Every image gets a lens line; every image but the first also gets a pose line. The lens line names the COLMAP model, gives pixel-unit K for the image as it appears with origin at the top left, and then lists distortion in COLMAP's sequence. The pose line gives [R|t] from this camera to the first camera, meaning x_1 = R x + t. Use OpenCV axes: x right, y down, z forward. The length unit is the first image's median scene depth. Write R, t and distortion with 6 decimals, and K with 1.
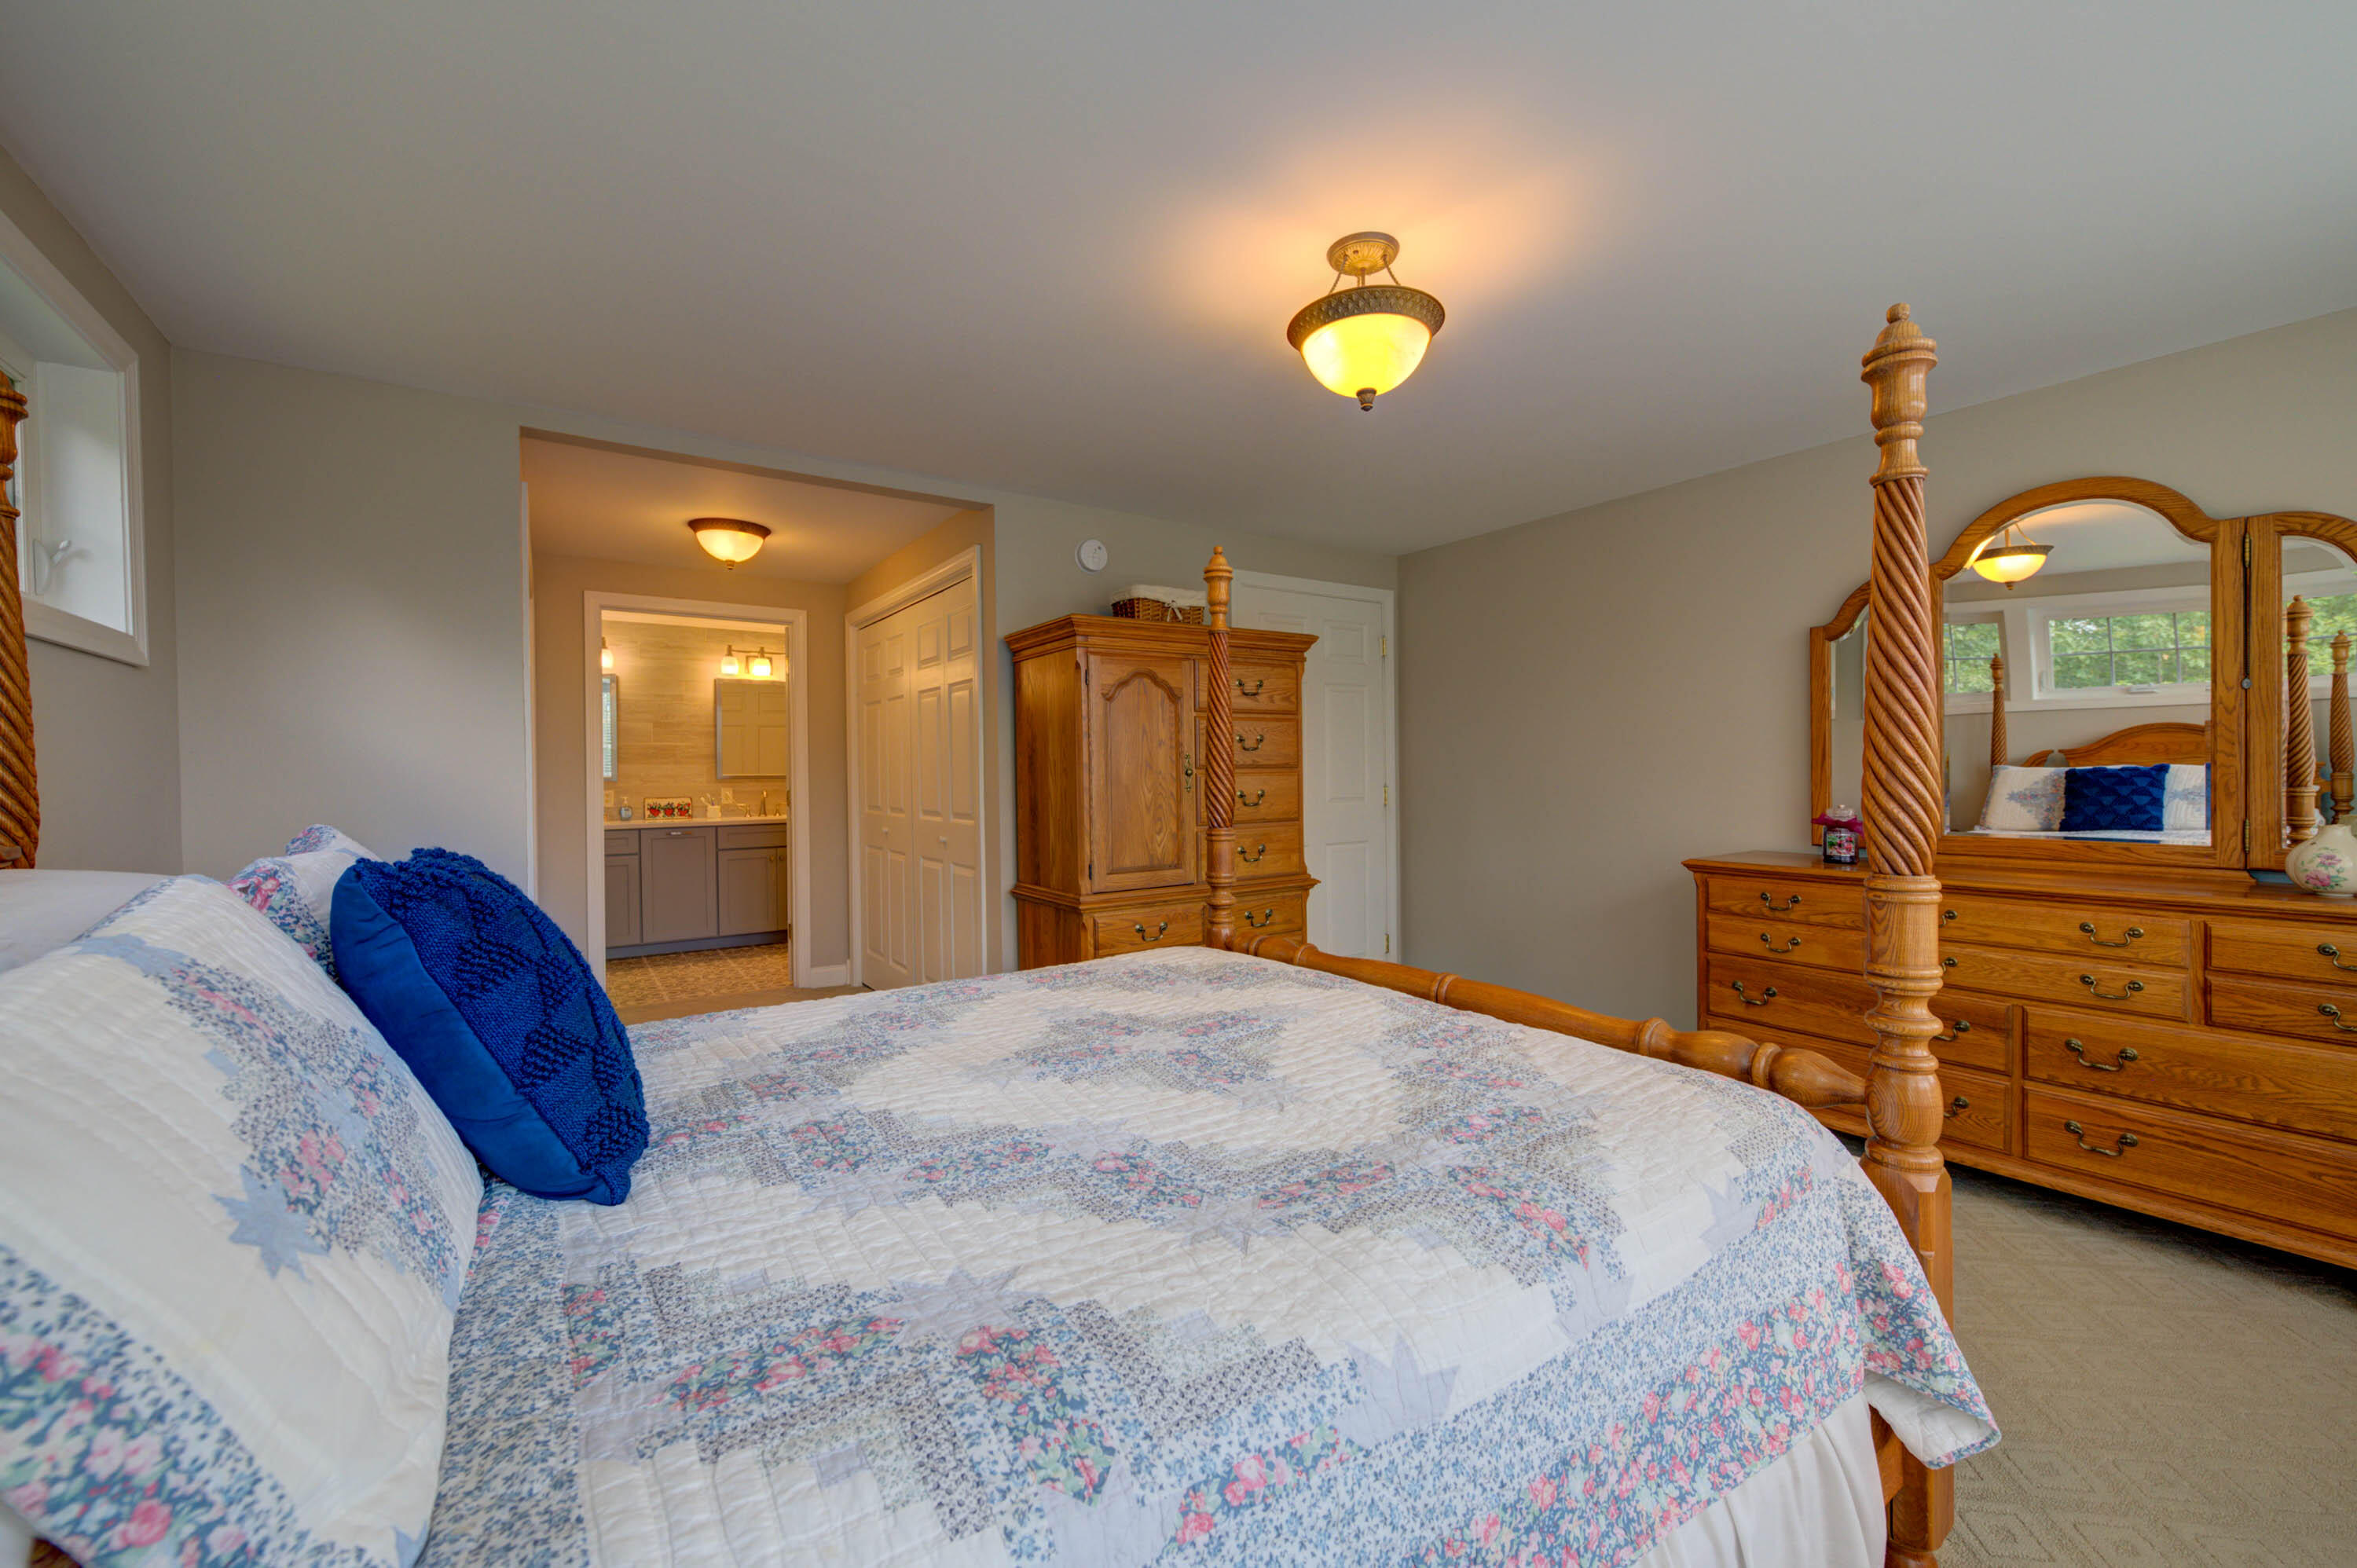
lens RADIAL K [[931.1, 0, 1184.8], [0, 931.1, 783.4], [0, 0, 1]] dist [0.000170, -0.000015]
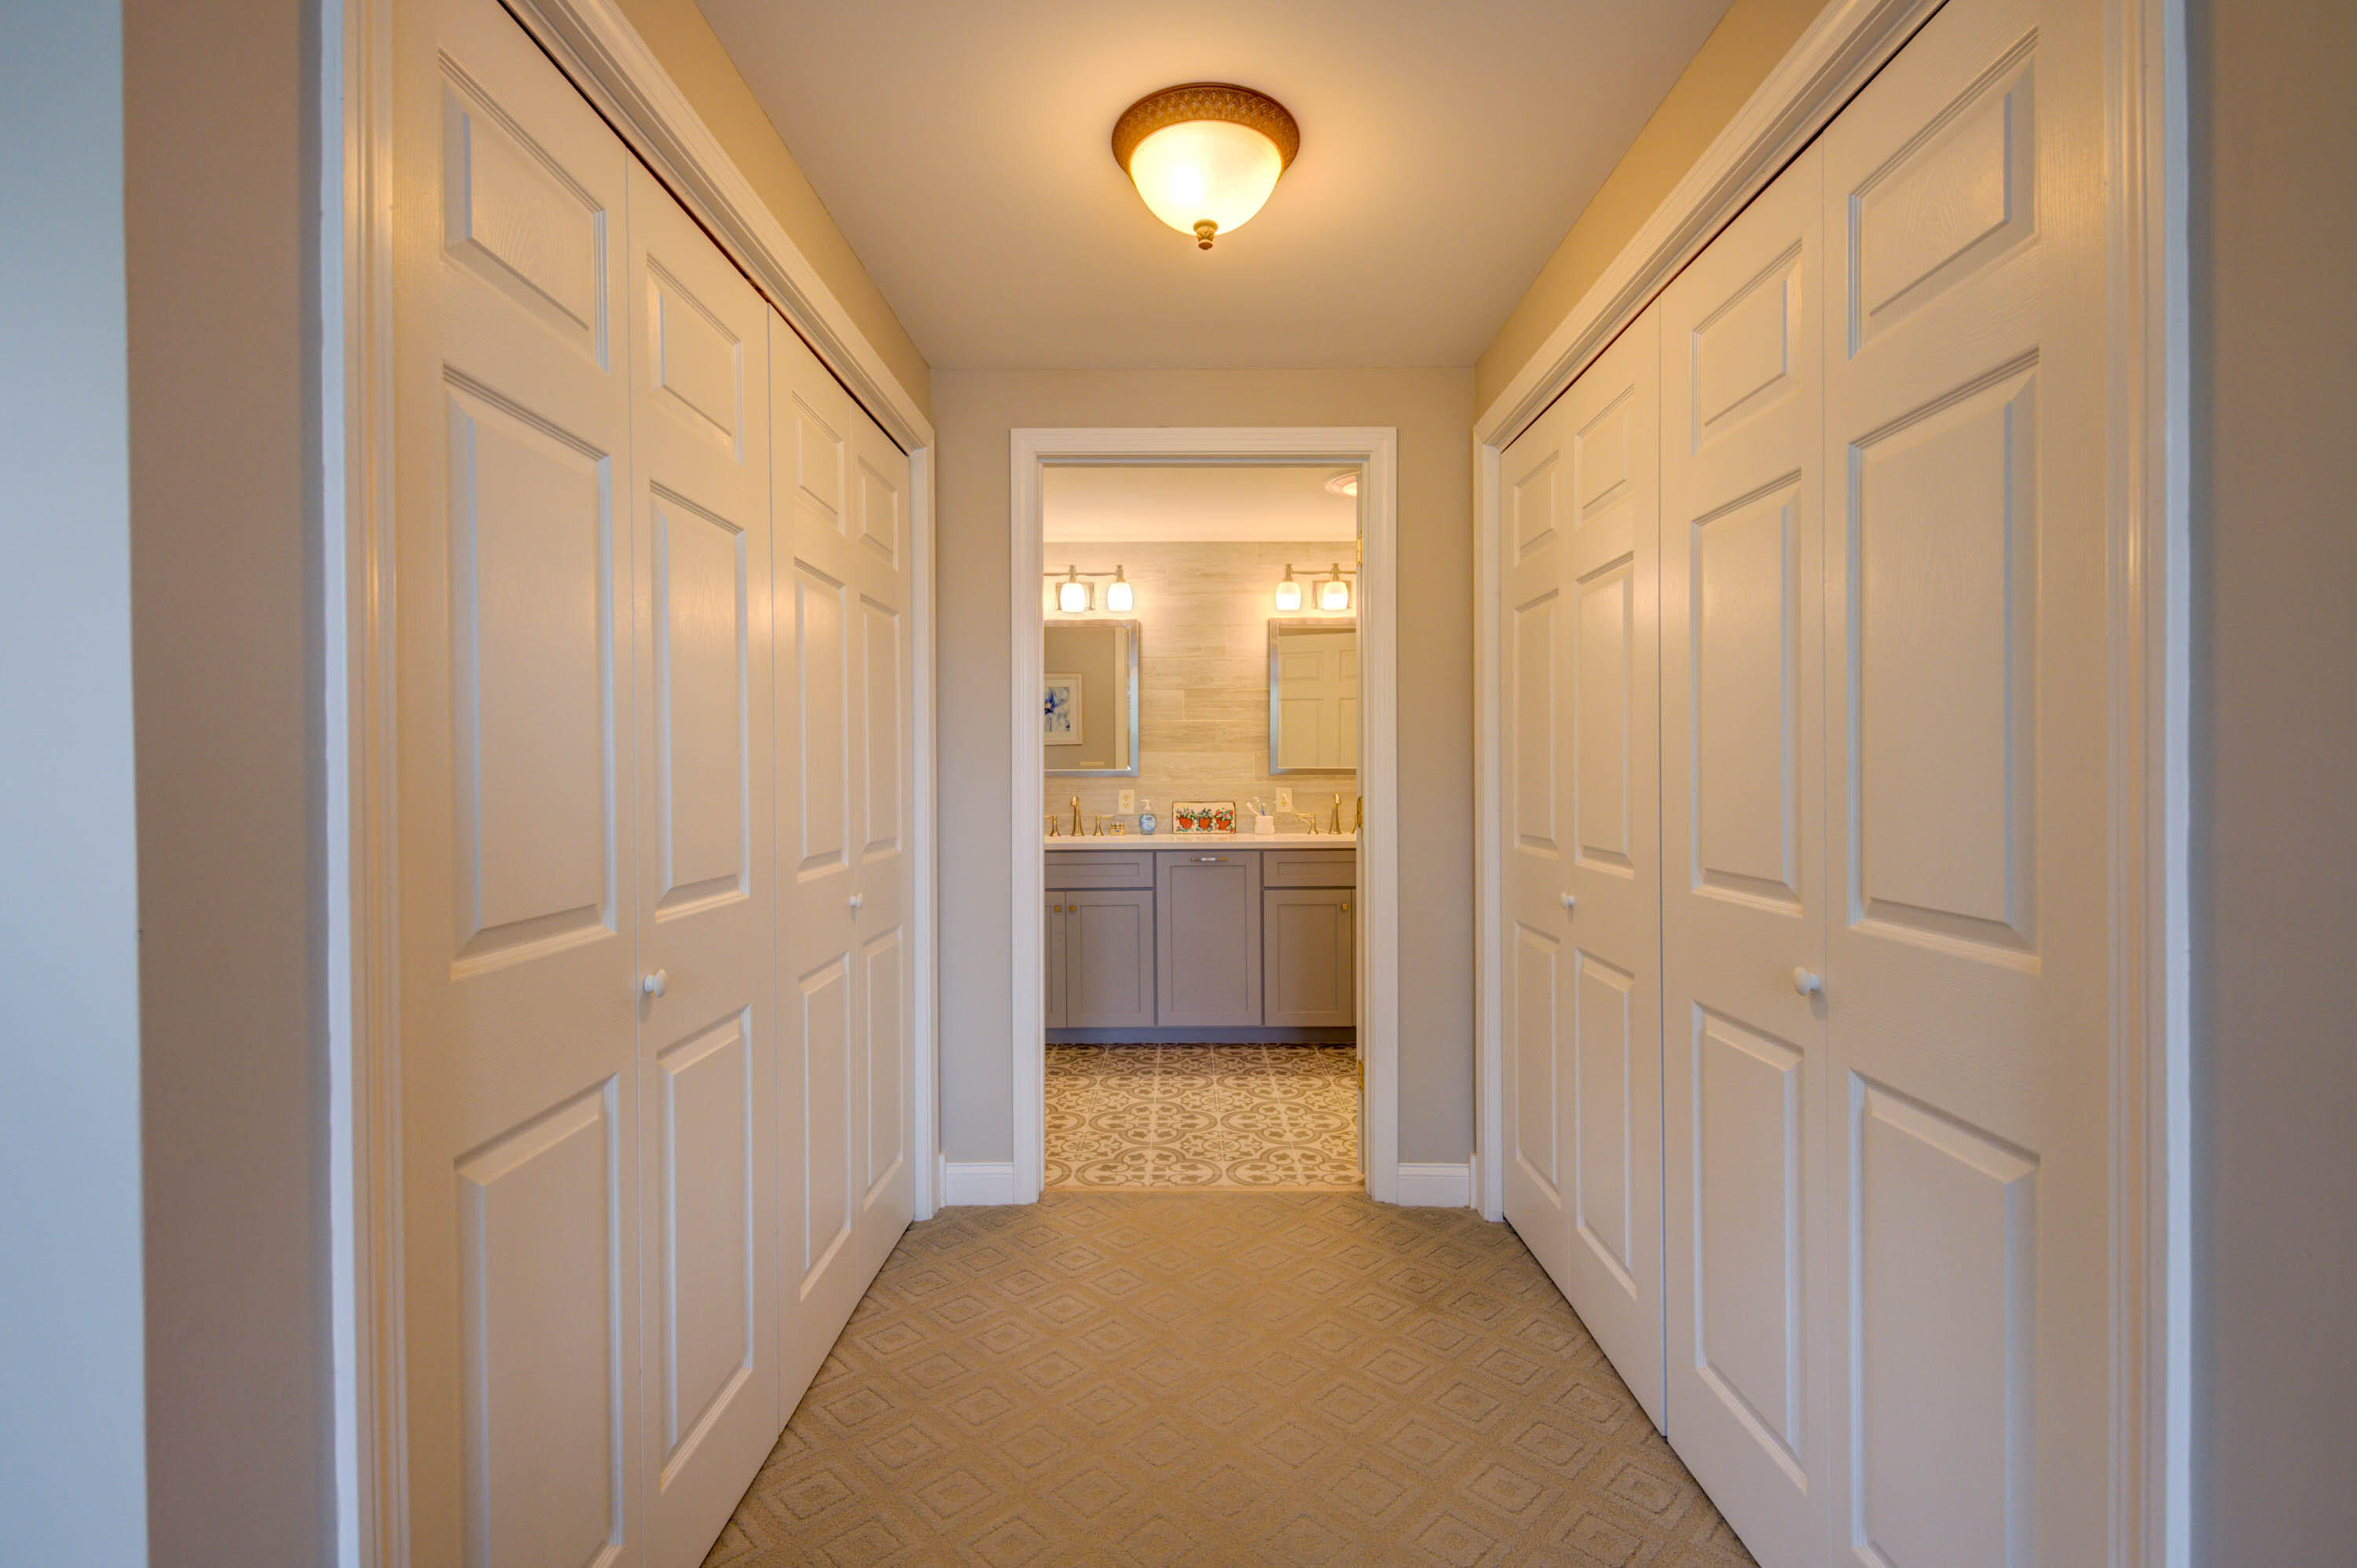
lens RADIAL K [[1120.8, 0, 1178.4], [0, 1120.8, 778.2], [0, 0, 1]] dist [0.003778, 0.000246]
pose [[0.831390, 0.008174, -0.555629, -0.127145], [-0.009989, 0.999950, -0.000236, -0.001236], [0.555600, 0.005747, 0.831430, 0.328949]]
